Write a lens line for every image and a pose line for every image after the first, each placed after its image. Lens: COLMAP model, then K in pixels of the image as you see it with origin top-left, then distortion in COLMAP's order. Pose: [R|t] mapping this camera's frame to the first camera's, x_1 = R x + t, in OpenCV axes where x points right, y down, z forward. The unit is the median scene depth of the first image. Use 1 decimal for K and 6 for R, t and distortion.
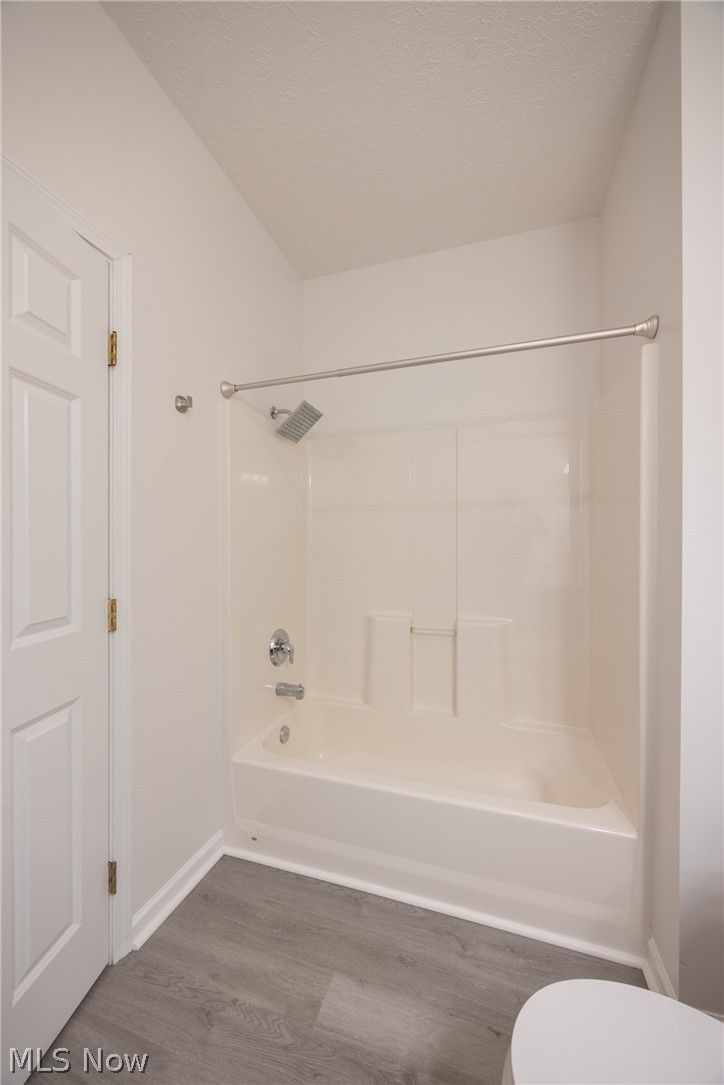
lens RADIAL K [[429.3, 0, 342.5], [0, 429.3, 547.0], [0, 0, 1]] dist [-0.000049, -0.000280]
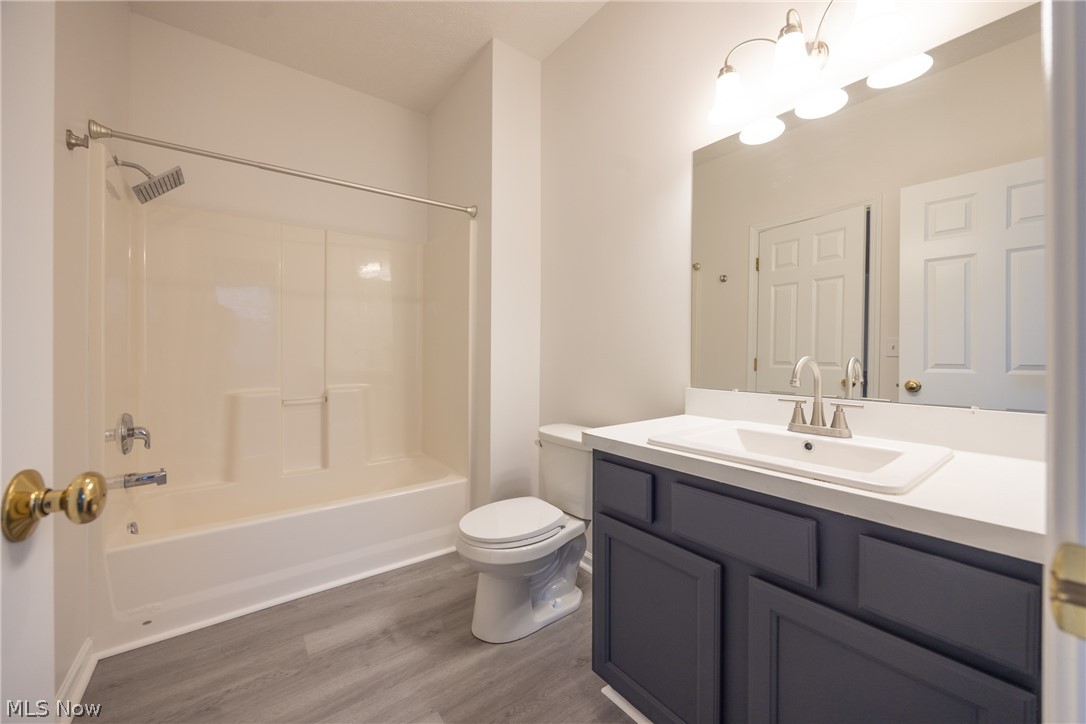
lens RADIAL K [[429.7, 0, 548.0], [0, 429.7, 354.7], [0, 0, 1]] dist [-0.000049, -0.000280]
pose [[0.567448, -0.003570, 0.823402, -0.468614], [0.002217, 0.999994, 0.002807, 0.087954], [-0.823407, 0.000233, 0.567452, -0.254512]]
